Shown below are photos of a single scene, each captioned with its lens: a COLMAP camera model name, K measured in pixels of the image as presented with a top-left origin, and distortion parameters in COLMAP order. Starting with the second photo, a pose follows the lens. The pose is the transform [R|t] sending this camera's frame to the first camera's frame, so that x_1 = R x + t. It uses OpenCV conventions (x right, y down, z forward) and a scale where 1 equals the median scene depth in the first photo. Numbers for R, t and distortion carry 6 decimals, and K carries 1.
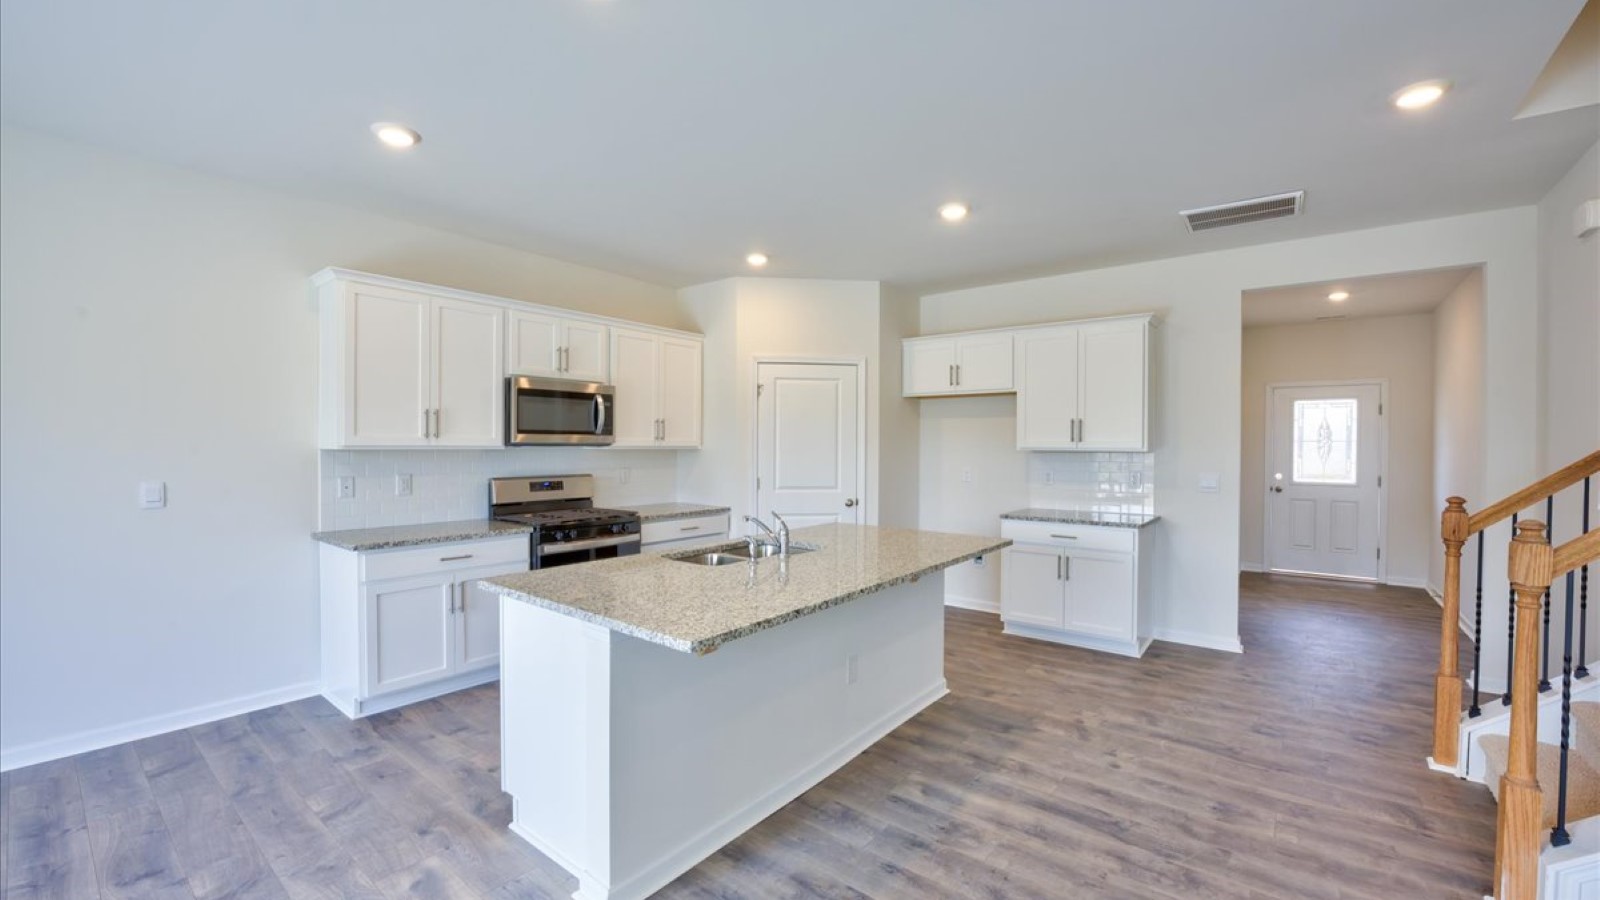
lens RADIAL K [[639.7, 0, 797.9], [0, 639.7, 453.9], [0, 0, 1]] dist [-0.022771, 0.000837]
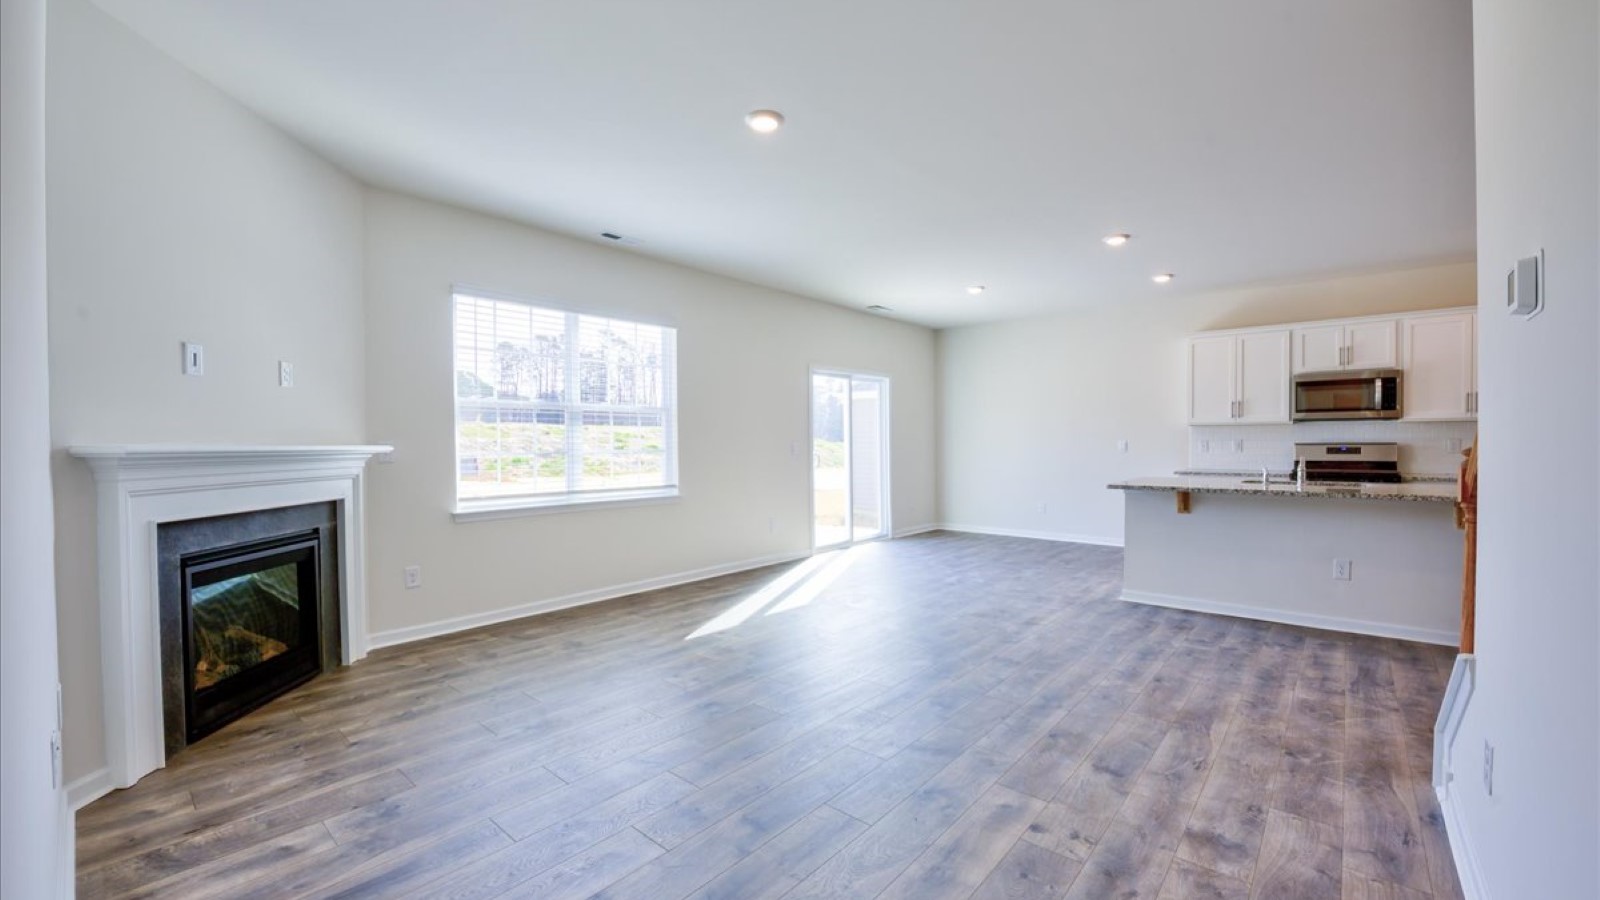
lens RADIAL K [[639.7, 0, 807.6], [0, 639.7, 454.6], [0, 0, 1]] dist [-0.022771, 0.000837]
pose [[-0.033965, 0.014631, -0.999316, 1.343812], [-0.008179, 0.999855, 0.014917, 0.066614], [0.999390, 0.008680, -0.033840, -0.114695]]
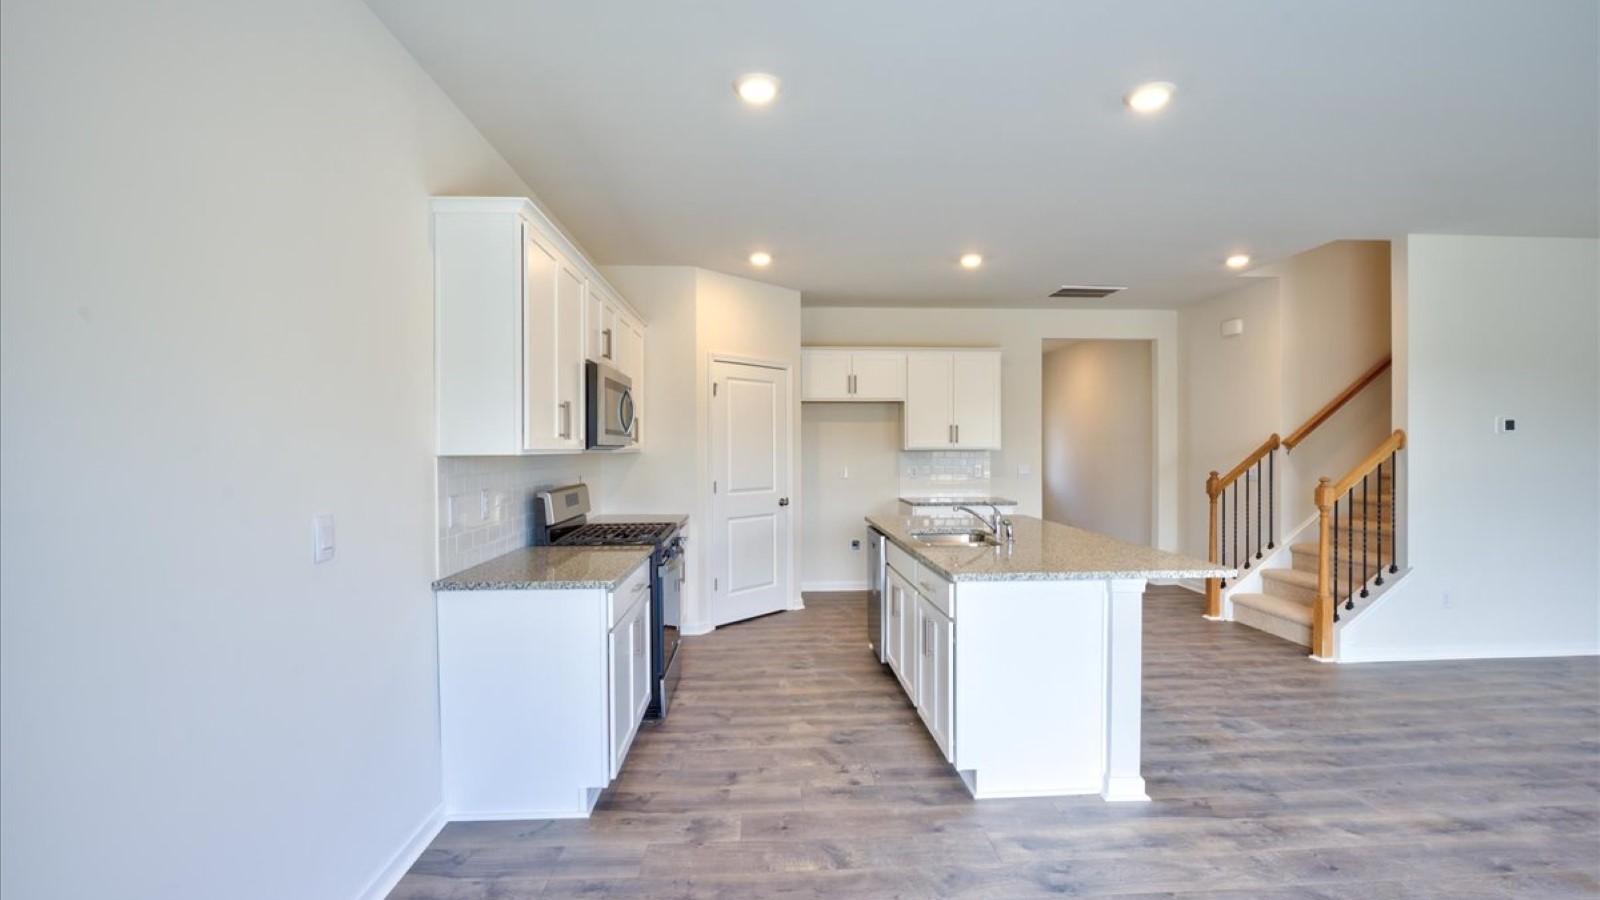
lens RADIAL K [[705.4, 0, 794.6], [0, 705.4, 452.4], [0, 0, 1]] dist [-0.014311, 0.000665]
pose [[0.750817, -0.011976, 0.660402, -1.064266], [0.015460, 0.999880, 0.000556, -0.007080], [-0.660329, 0.009792, 0.750912, 0.210351]]
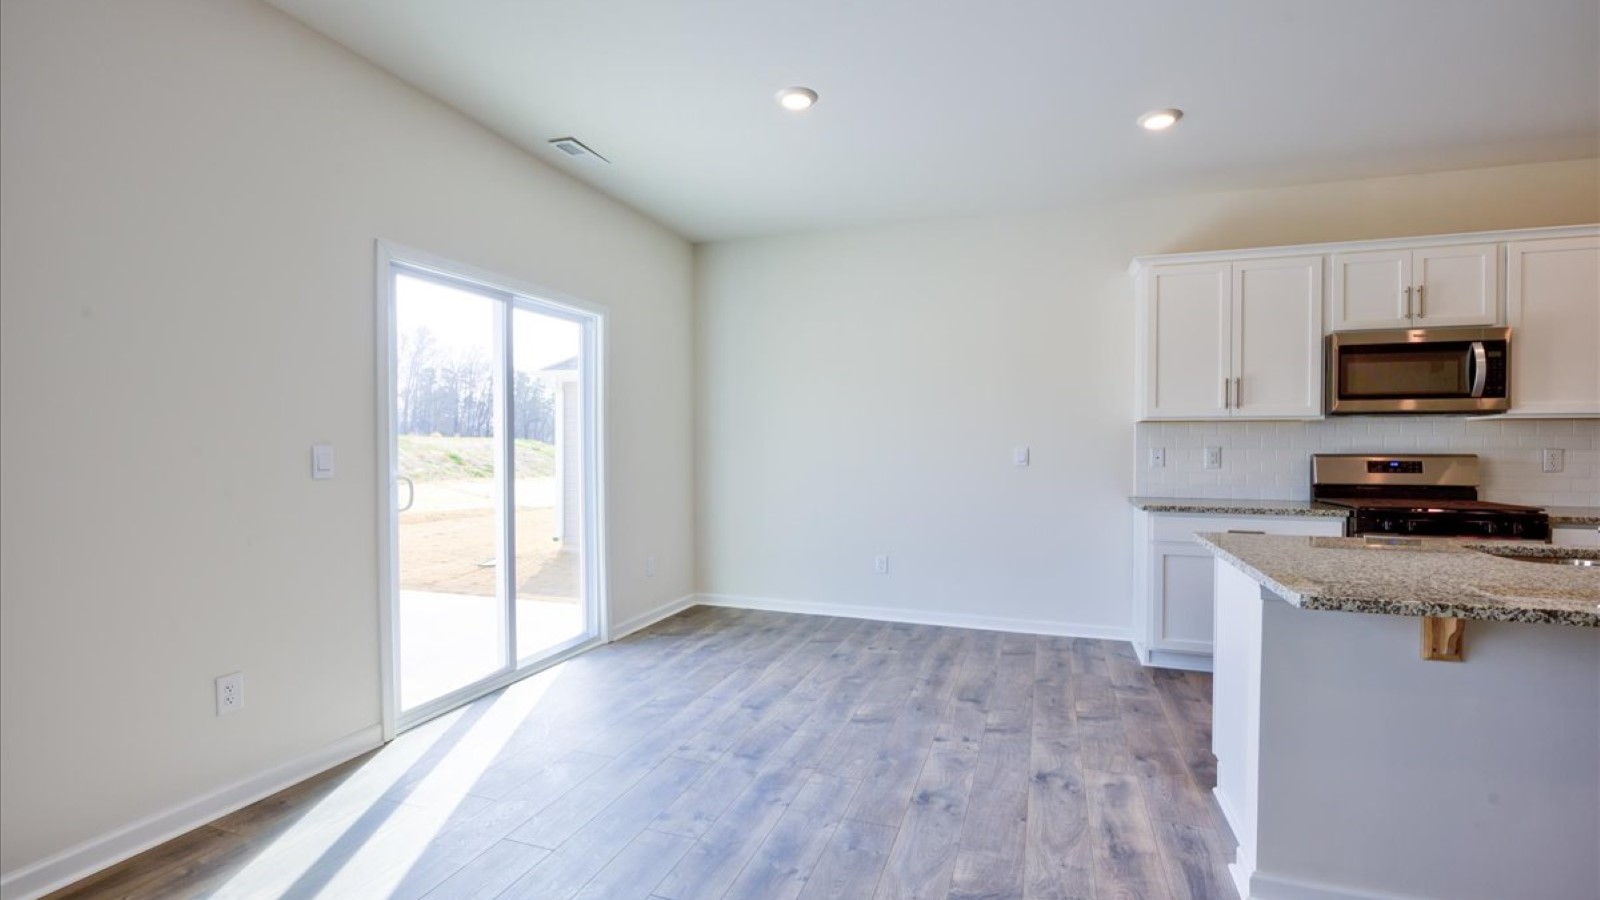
lens RADIAL K [[705.4, 0, 795.2], [0, 705.4, 453.1], [0, 0, 1]] dist [-0.014311, 0.000665]
pose [[0.326227, 0.008512, -0.945253, 0.248341], [-0.013142, 0.999904, 0.004469, 0.054376], [0.945200, 0.010964, 0.326308, 0.025824]]
